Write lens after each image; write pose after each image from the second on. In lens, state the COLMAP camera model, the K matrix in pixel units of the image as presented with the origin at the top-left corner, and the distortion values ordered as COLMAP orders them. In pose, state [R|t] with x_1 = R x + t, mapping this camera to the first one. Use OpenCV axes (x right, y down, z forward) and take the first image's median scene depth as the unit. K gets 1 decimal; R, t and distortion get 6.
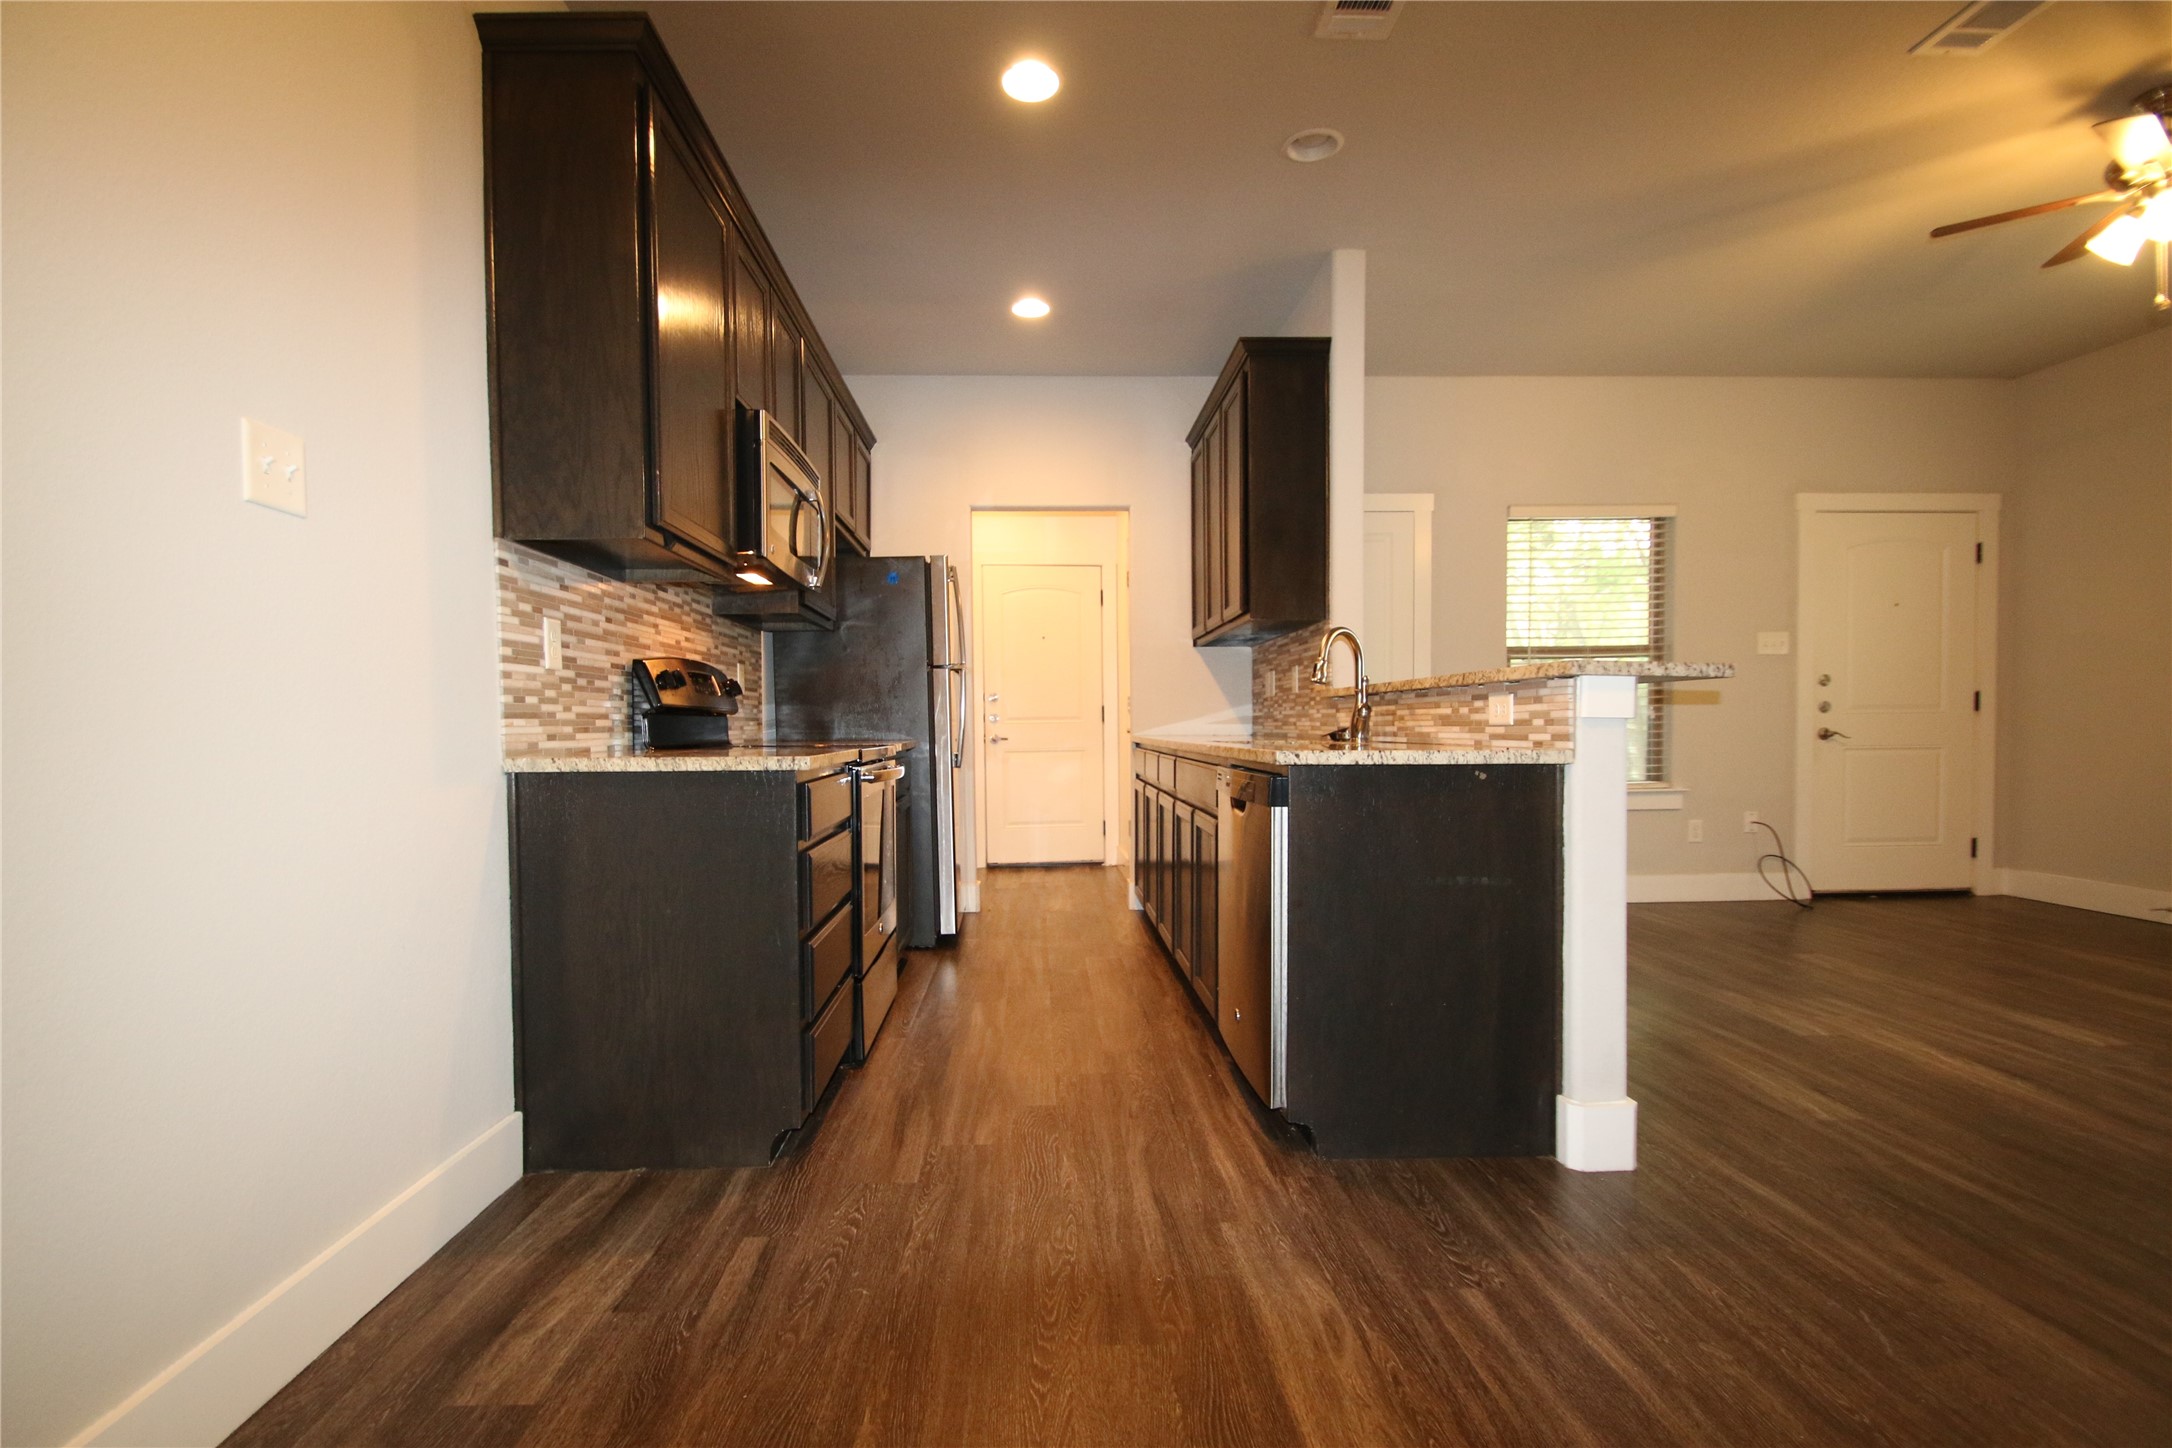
lens RADIAL K [[999.2, 0, 1060.0], [0, 999.2, 755.1], [0, 0, 1]] dist [0.007718, -0.013296]
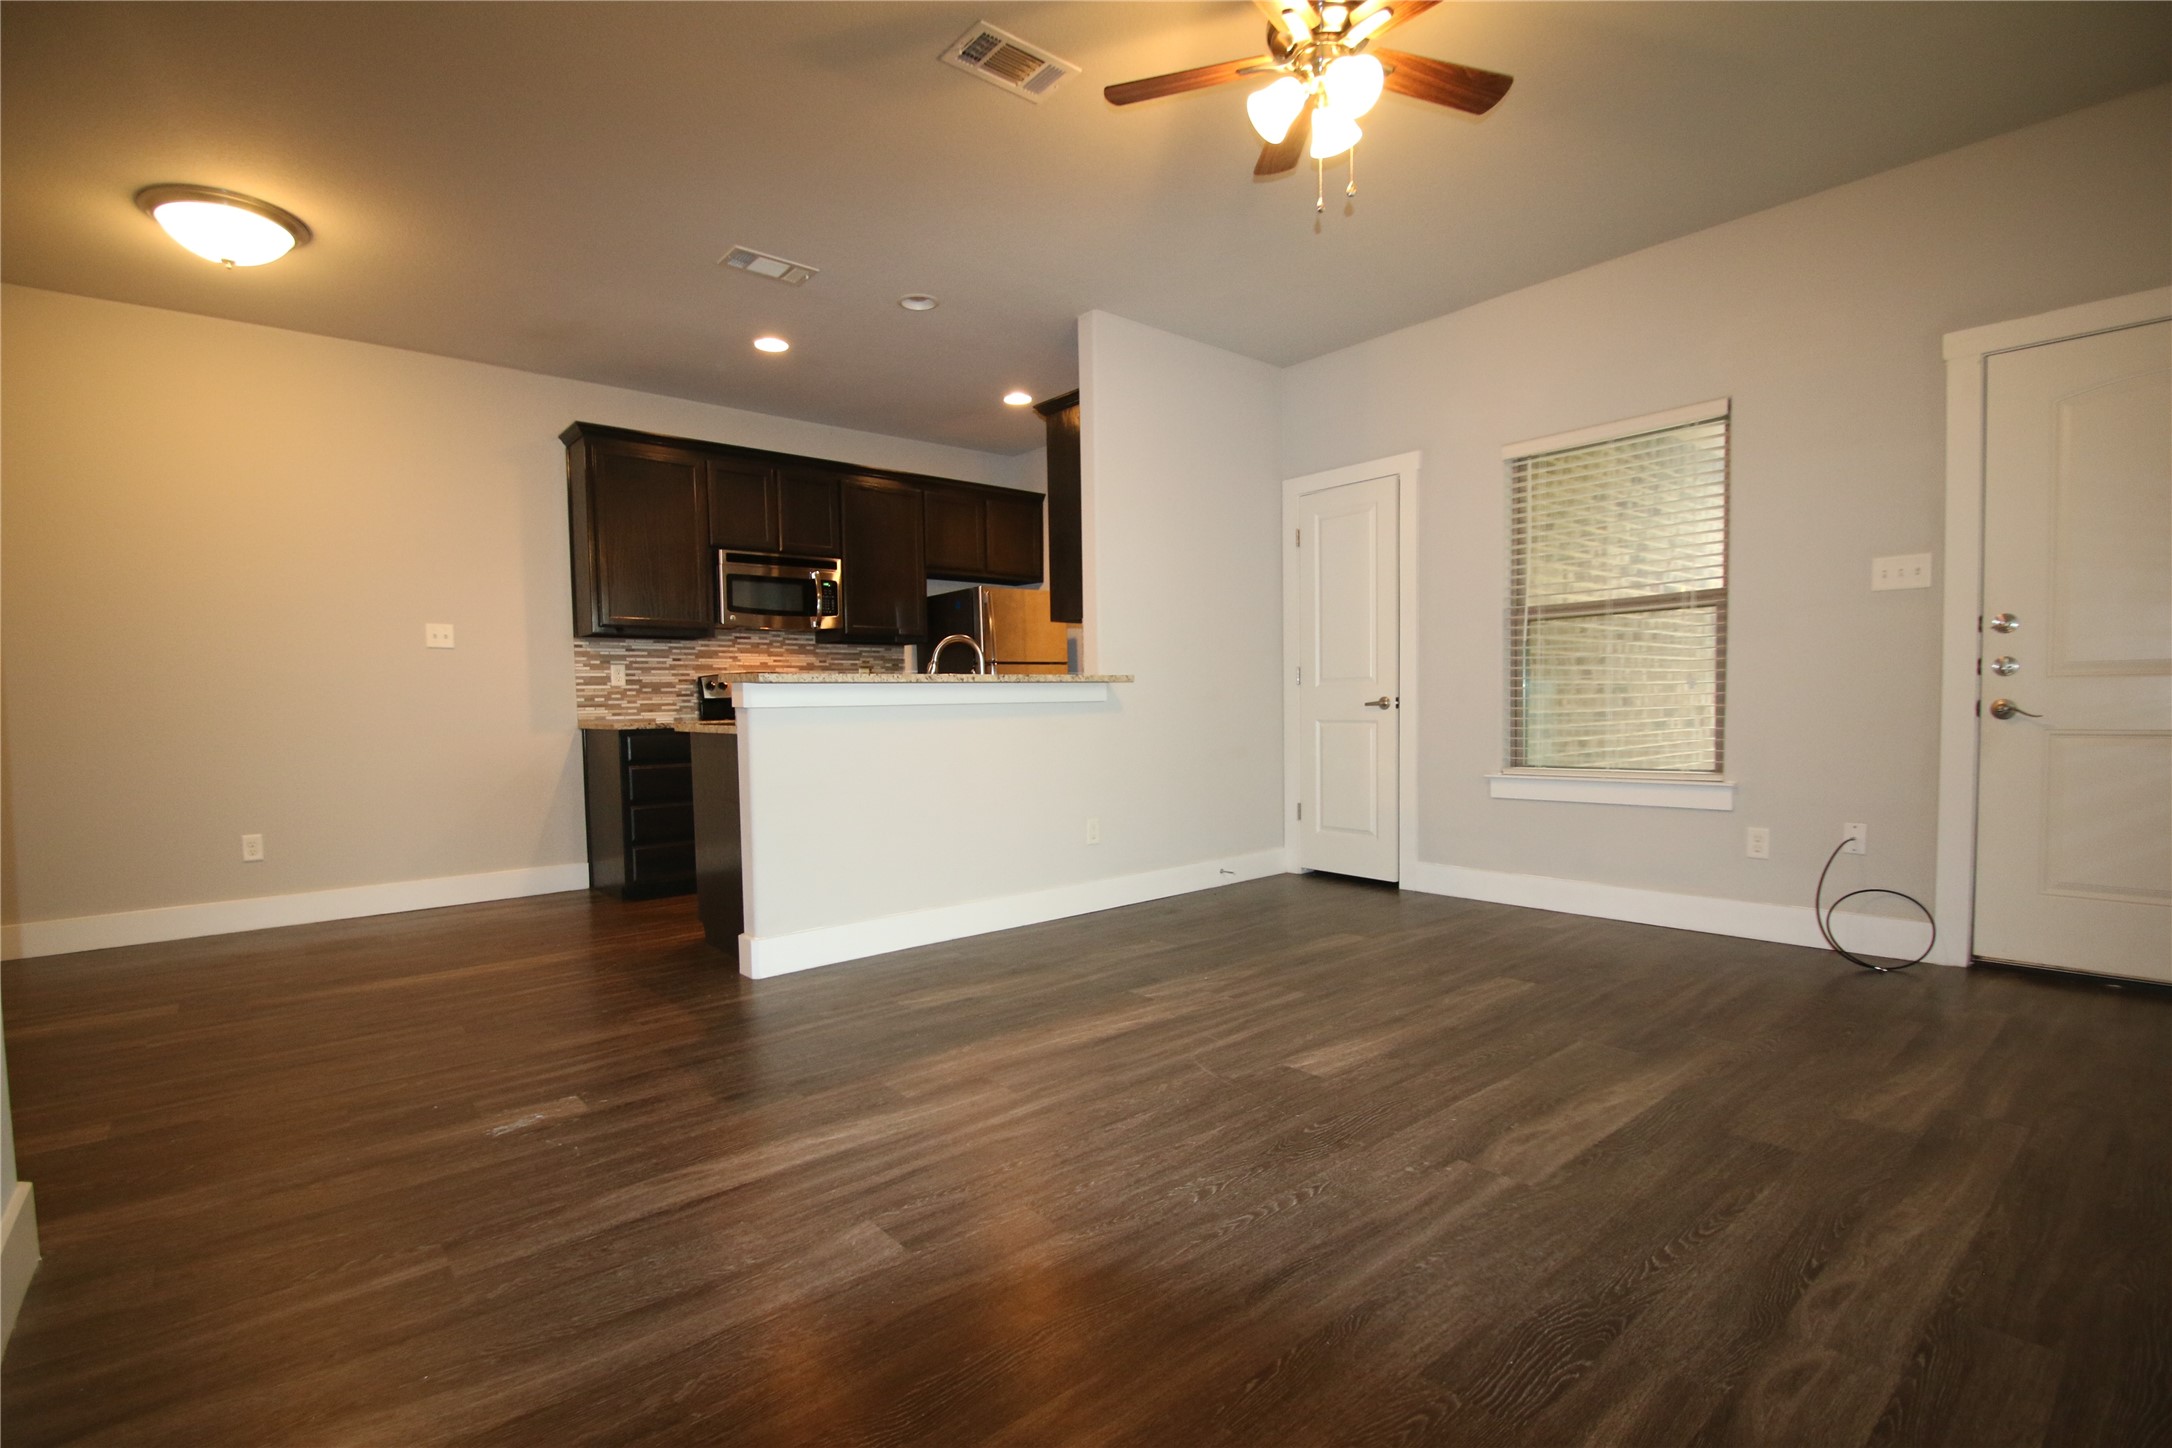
lens RADIAL K [[999.2, 0, 1060.0], [0, 999.2, 755.1], [0, 0, 1]] dist [0.007718, -0.013296]
pose [[0.620076, 0.038113, -0.783615, 1.435840], [-0.009055, 0.999100, 0.041428, -0.020917], [0.784489, -0.018593, 0.619864, 0.246502]]
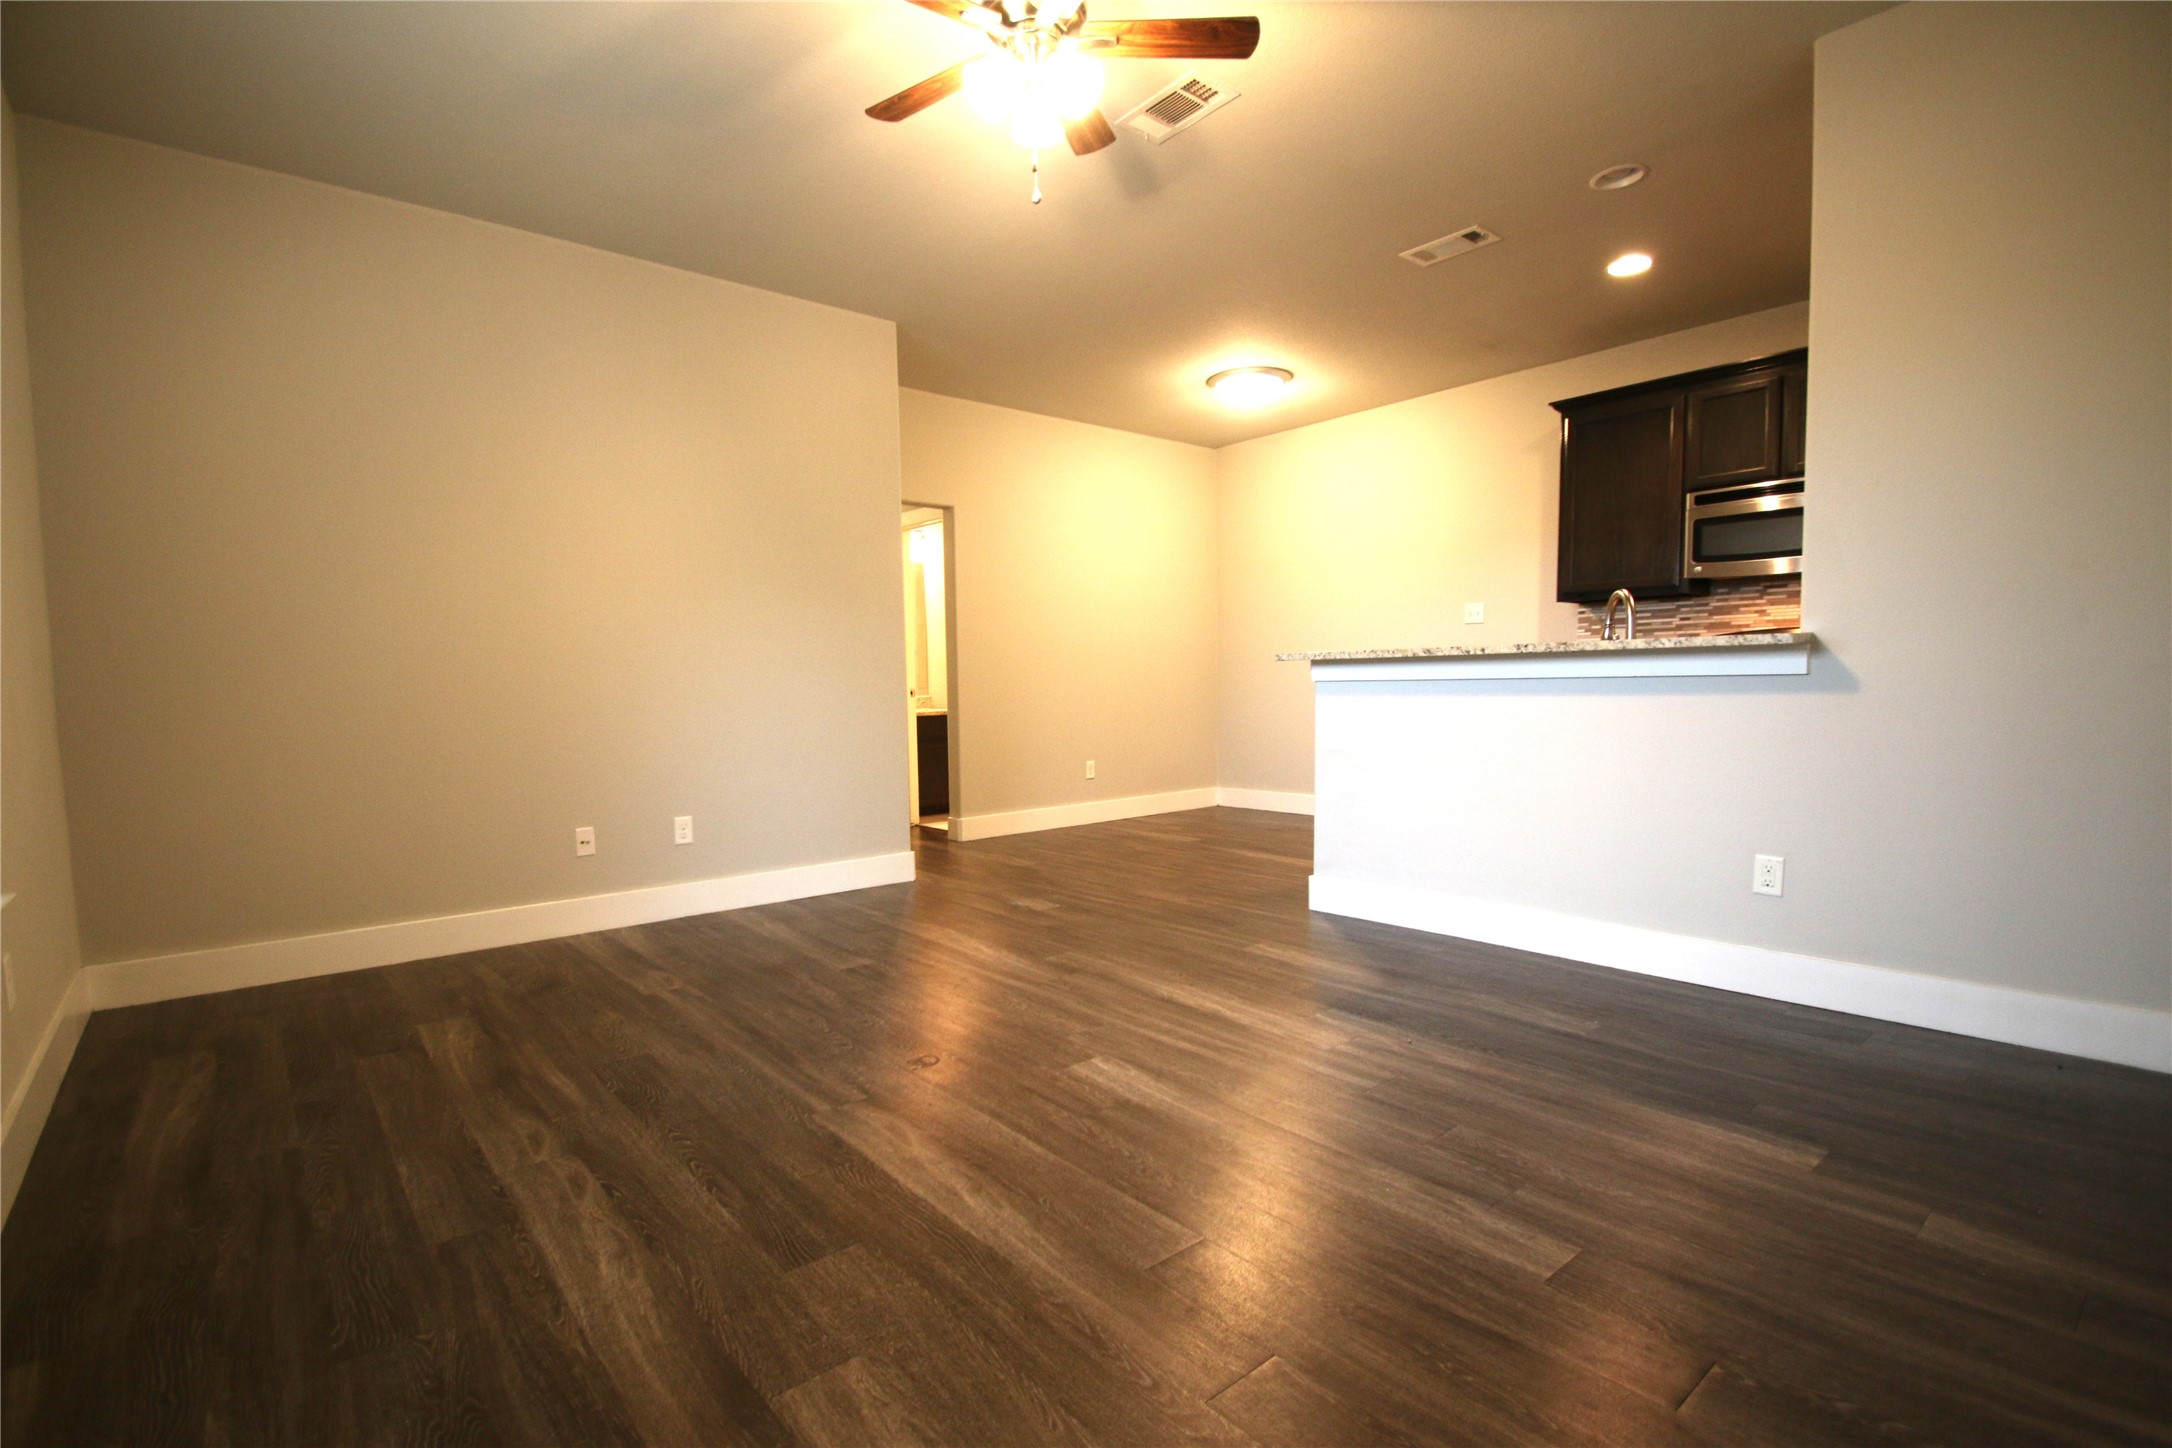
lens RADIAL K [[1012.2, 0, 1061.7], [0, 1012.2, 747.8], [0, 0, 1]] dist [0.011481, -0.012544]
pose [[-0.785487, 0.061628, -0.615802, 1.432021], [0.005203, 0.995652, 0.093005, -0.060475], [0.618856, 0.069850, -0.782393, 1.478979]]
